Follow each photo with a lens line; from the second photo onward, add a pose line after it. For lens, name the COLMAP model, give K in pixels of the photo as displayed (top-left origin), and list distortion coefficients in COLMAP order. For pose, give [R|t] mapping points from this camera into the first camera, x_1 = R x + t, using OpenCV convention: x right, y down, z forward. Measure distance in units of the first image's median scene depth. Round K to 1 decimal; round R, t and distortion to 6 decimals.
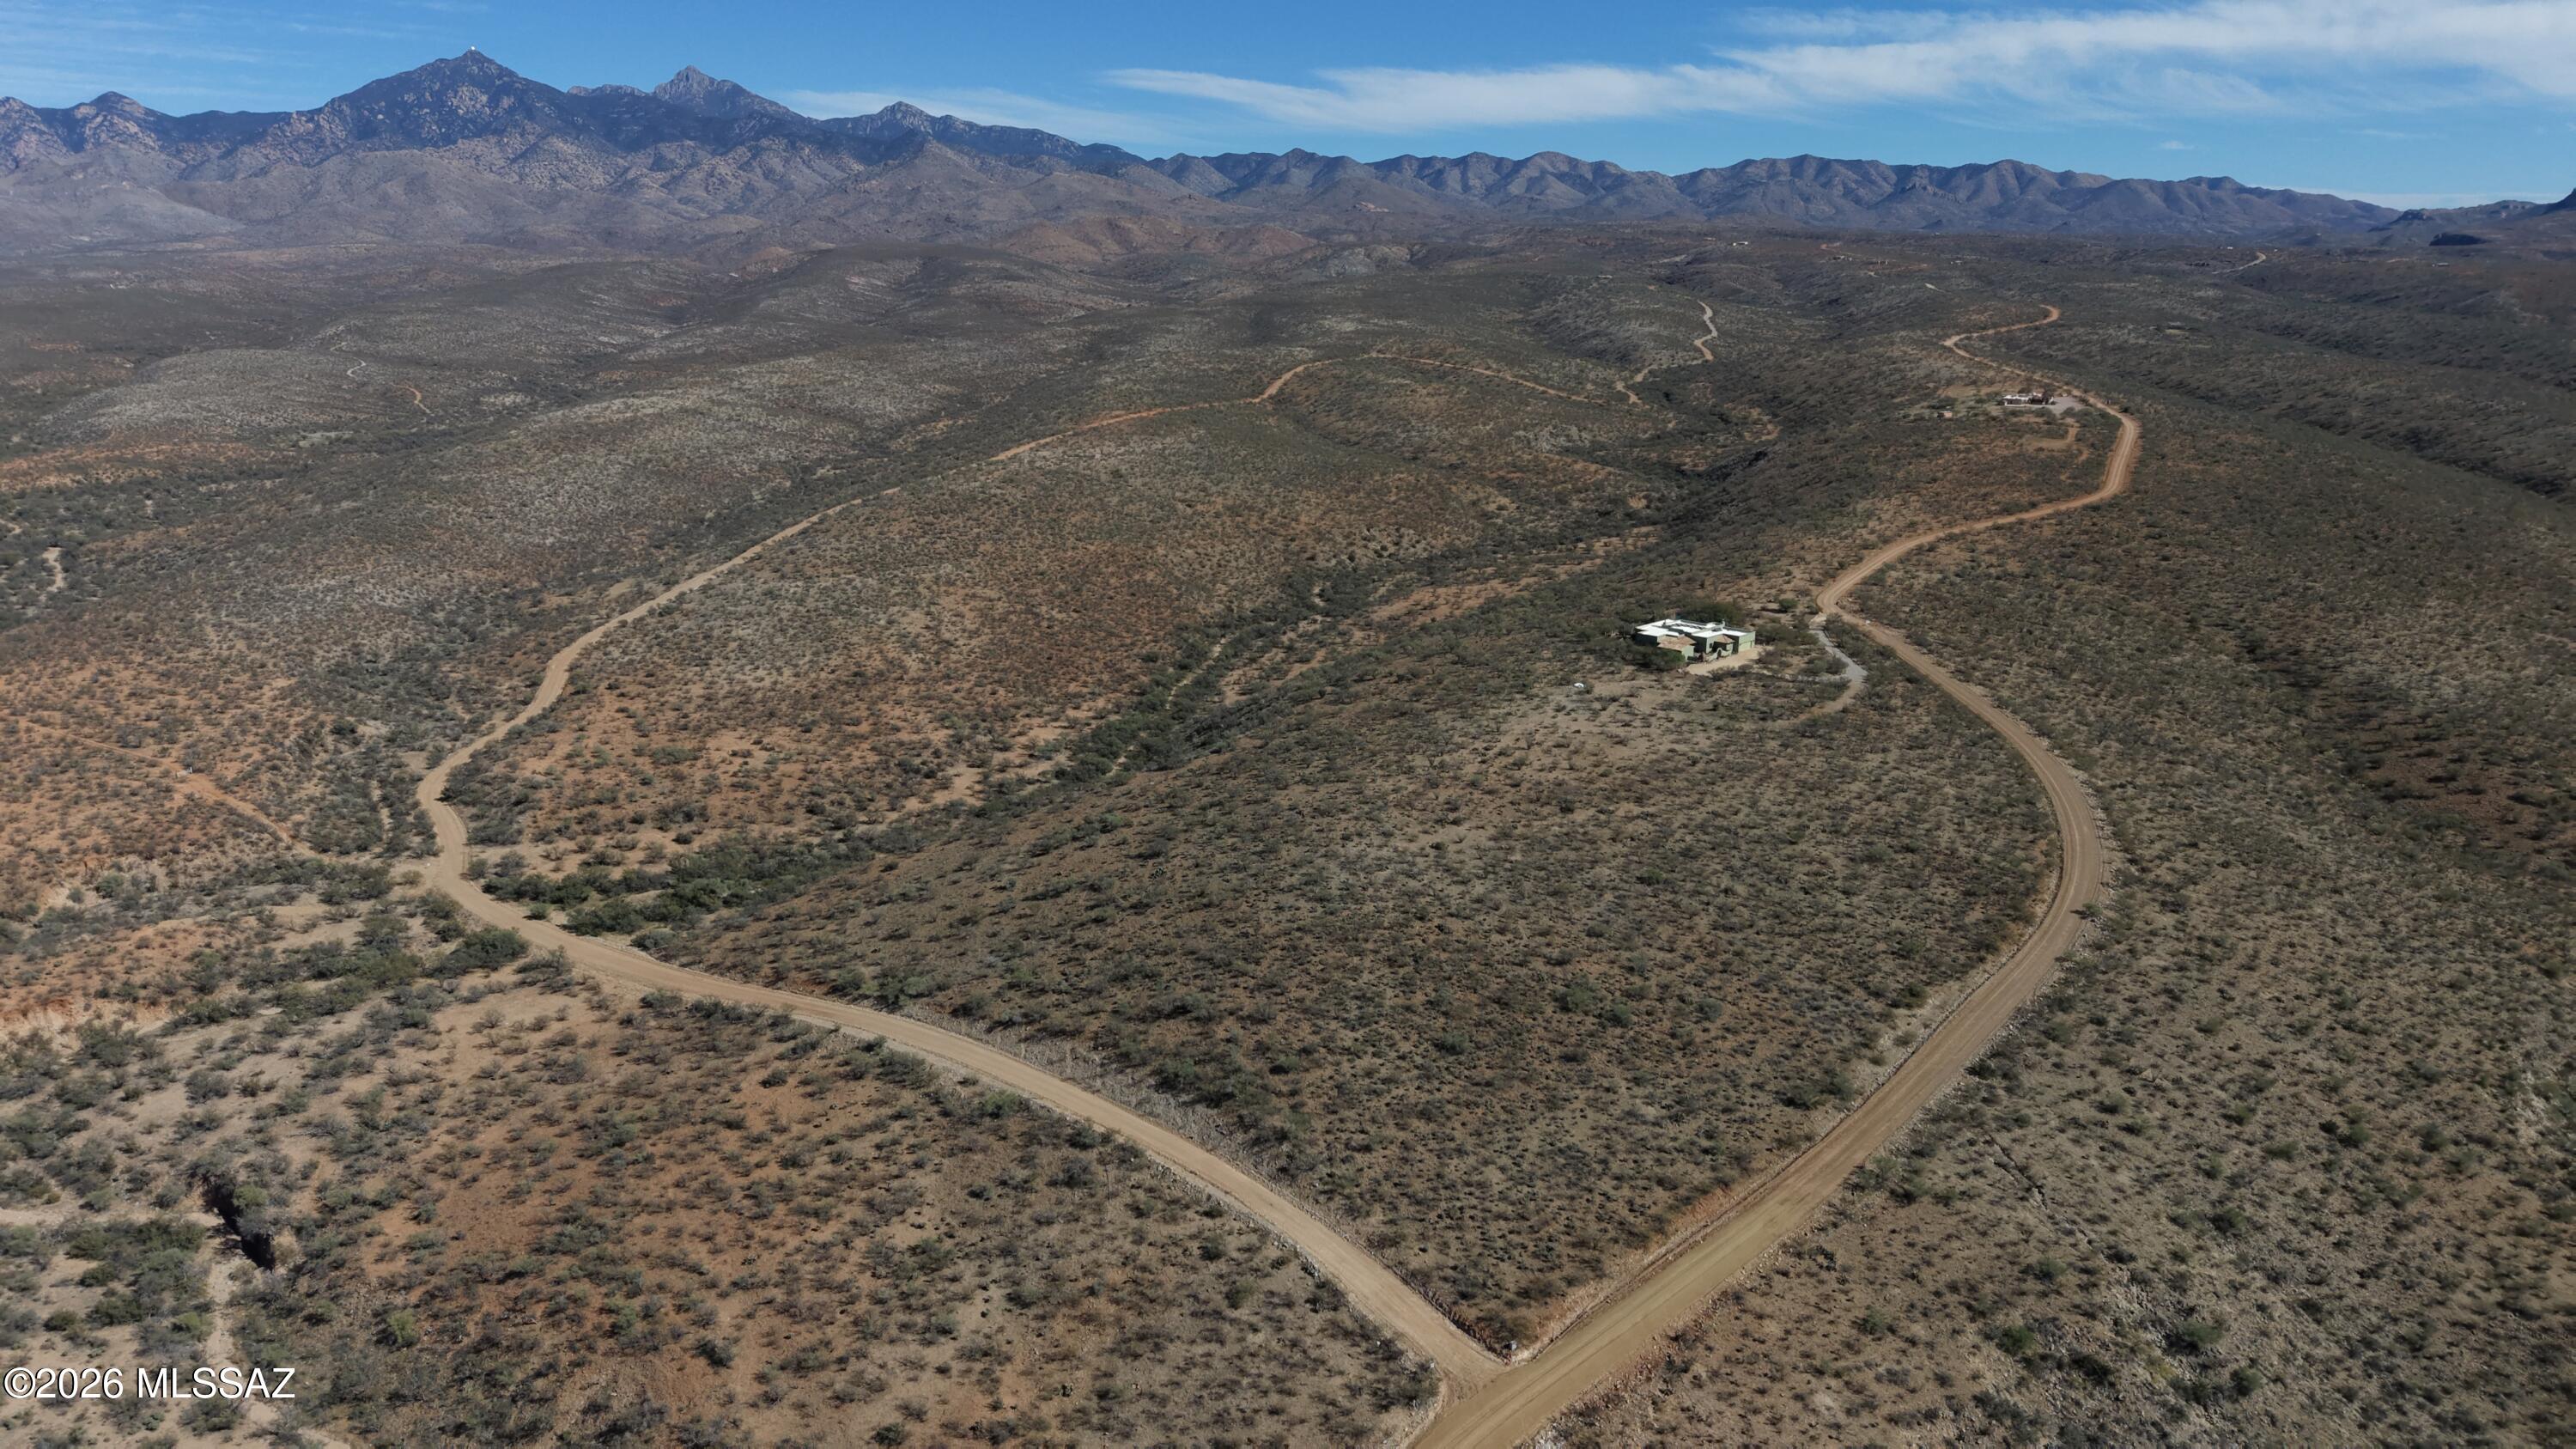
lens RADIAL K [[1721.0, 0, 1280.7], [0, 1721.0, 722.7], [0, 0, 1]] dist [0.030310, -0.031520]
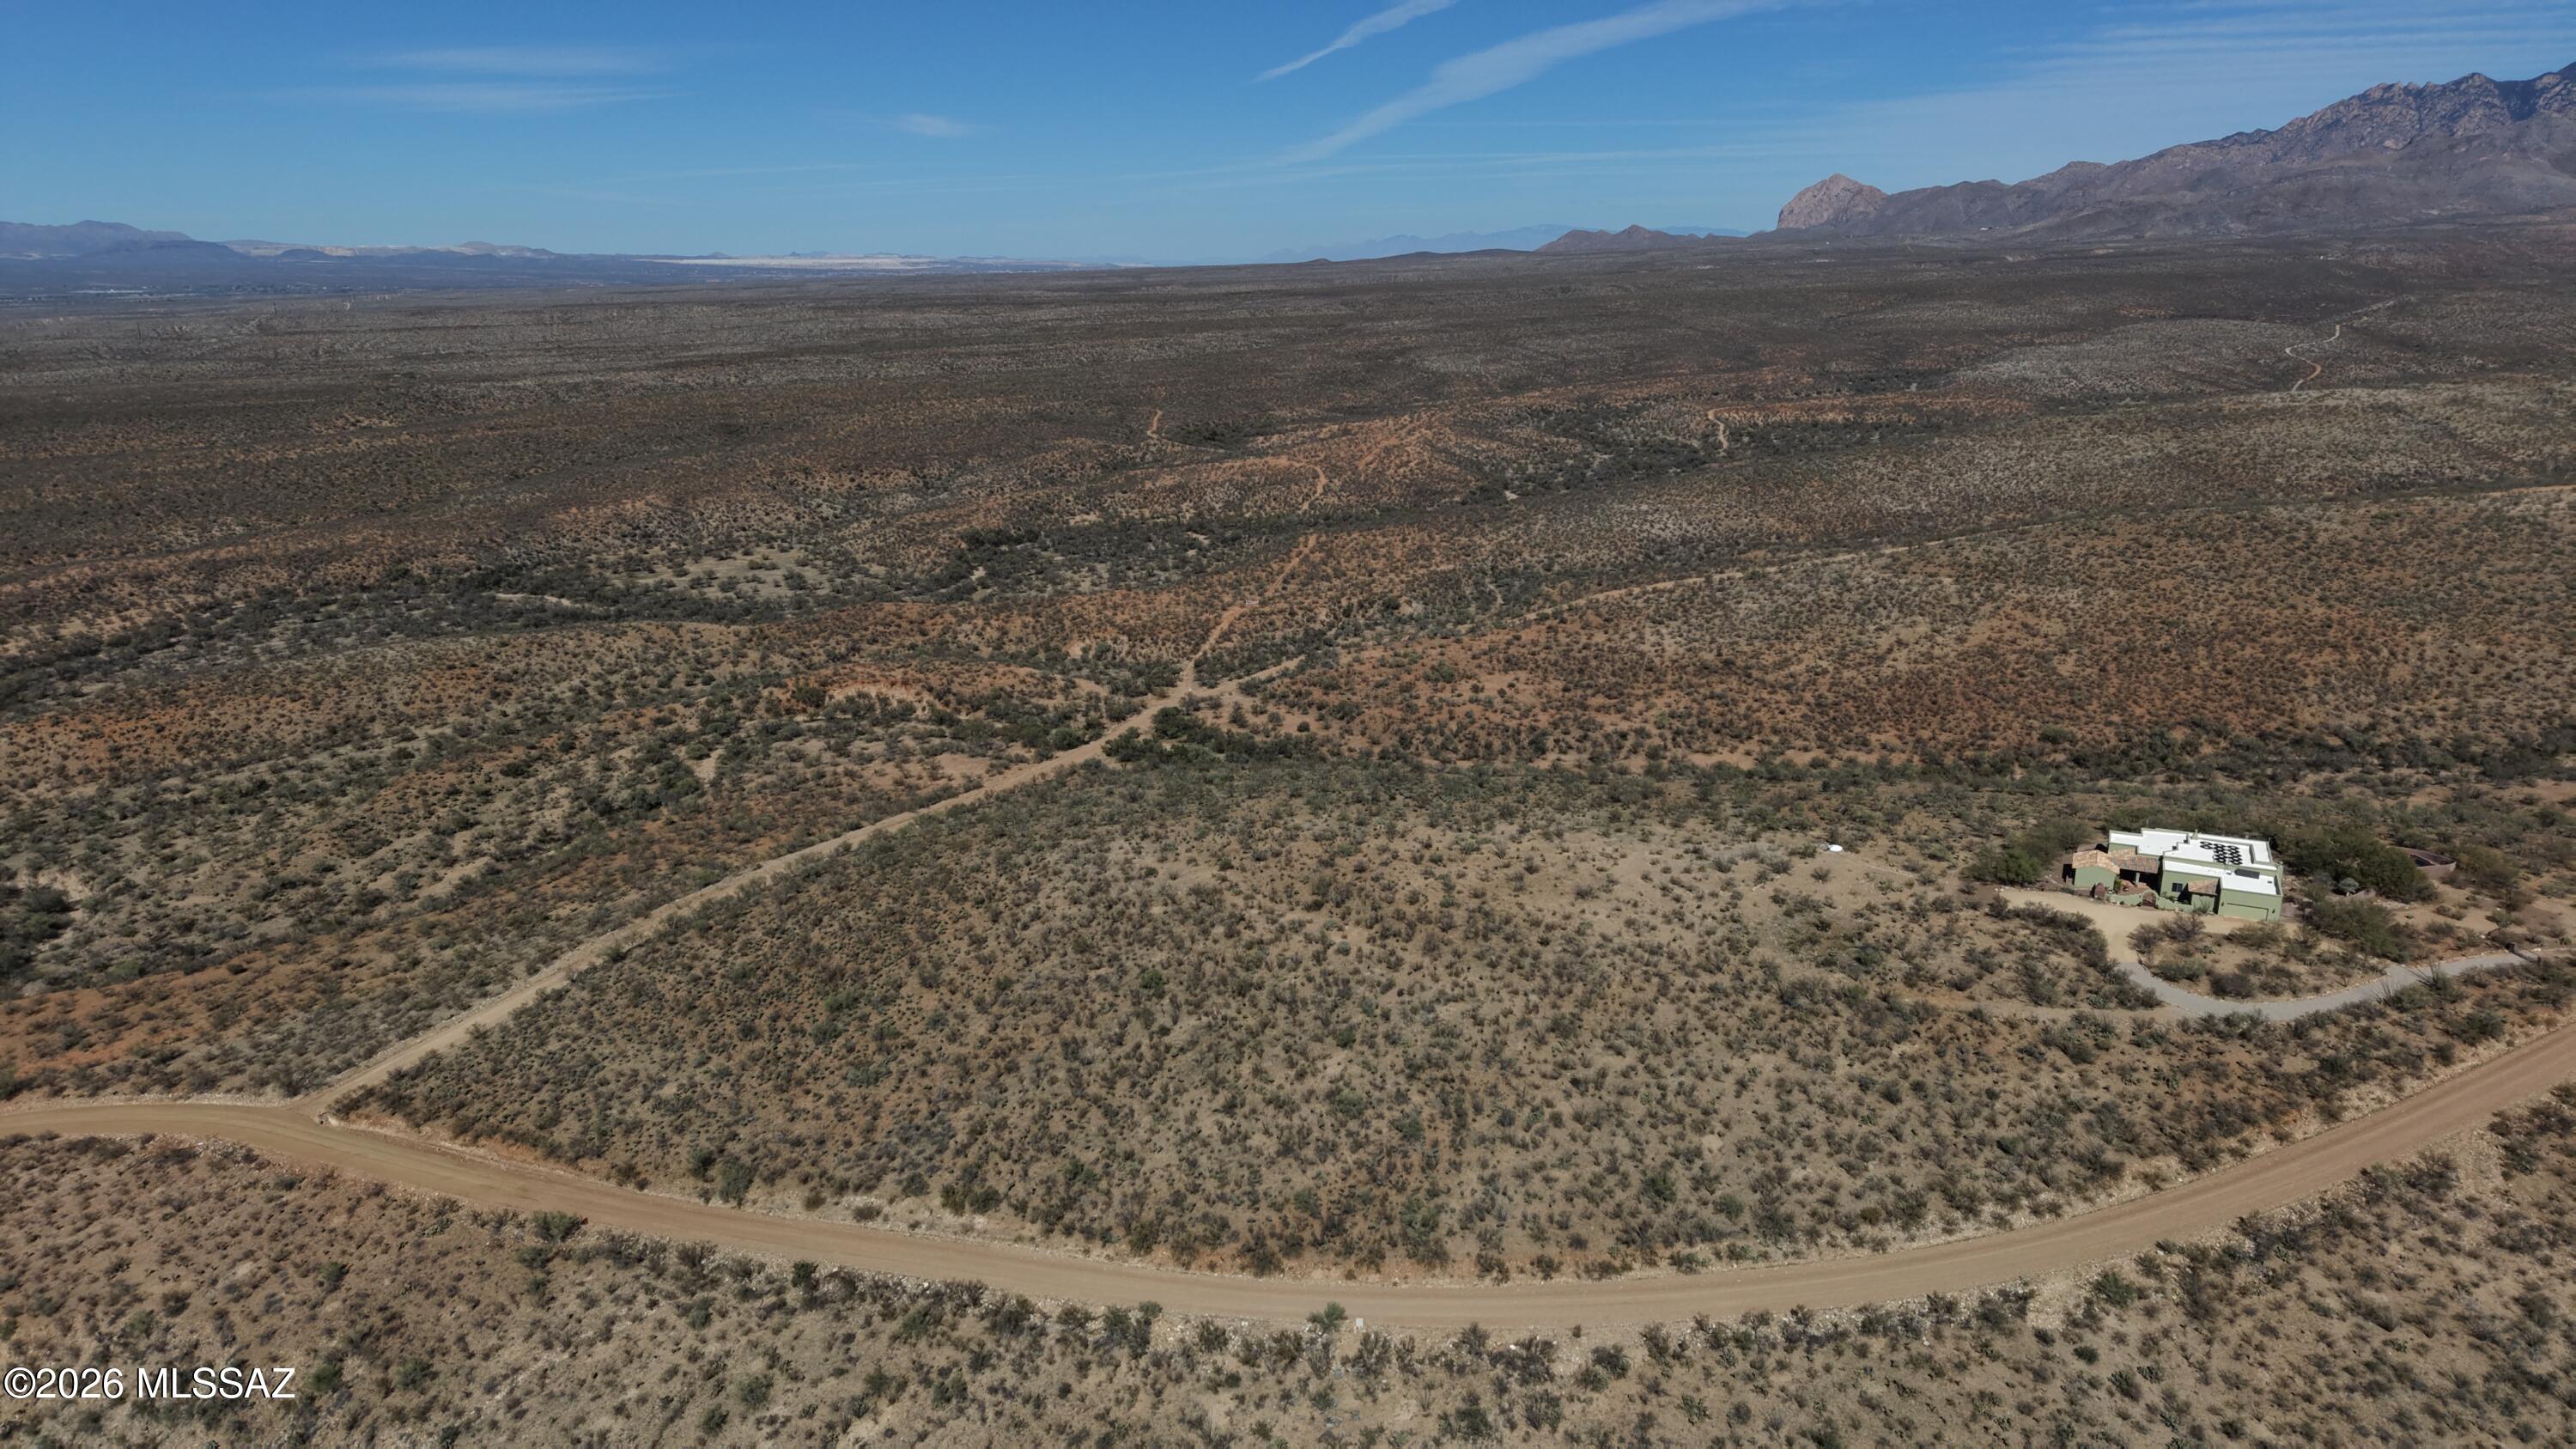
lens RADIAL K [[1721.0, 0, 1284.4], [0, 1721.0, 732.8], [0, 0, 1]] dist [0.030310, -0.031520]
pose [[0.356032, 0.258511, -0.898005, 0.691415], [-0.241465, 0.953788, 0.178836, -0.133316], [0.902738, 0.153166, 0.402001, 0.533299]]
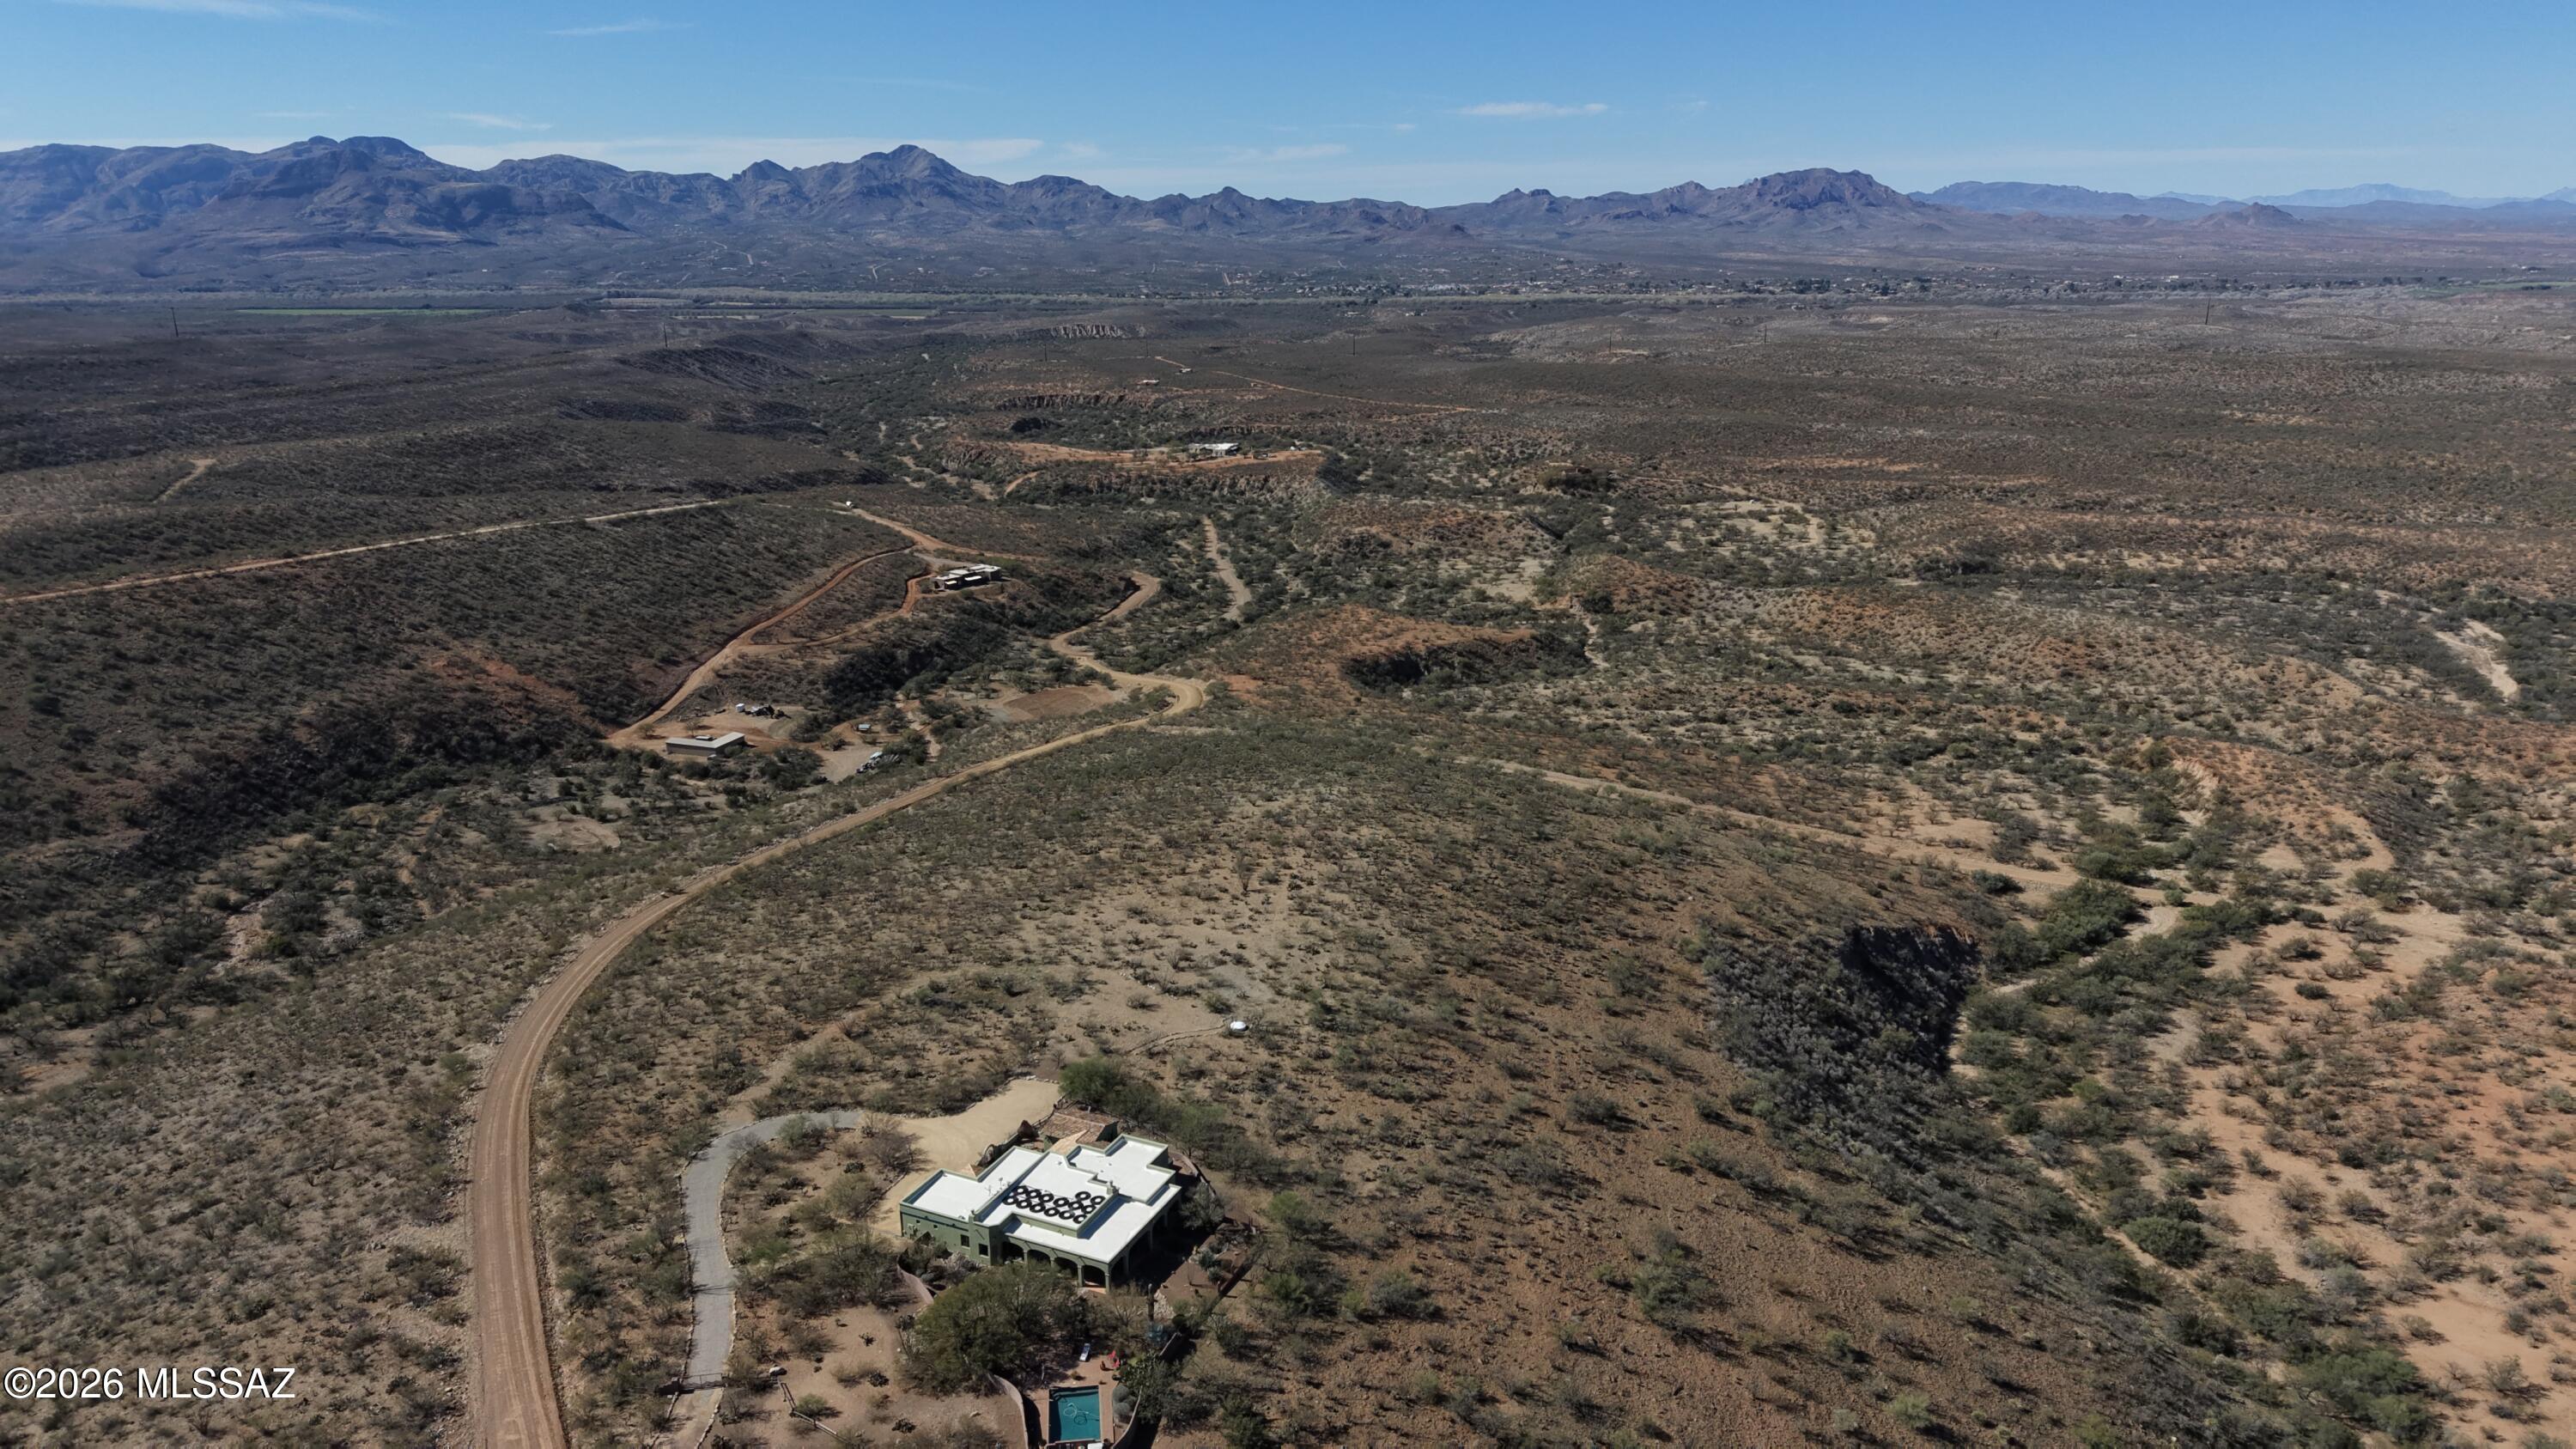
lens RADIAL K [[1721.0, 0, 1287.3], [0, 1721.0, 719.5], [0, 0, 1]] dist [0.030310, -0.031520]
pose [[-0.933608, 0.114711, -0.339438, 0.342691], [-0.080458, 0.856049, 0.510594, -0.405546], [0.349147, 0.504005, -0.789985, 1.413563]]
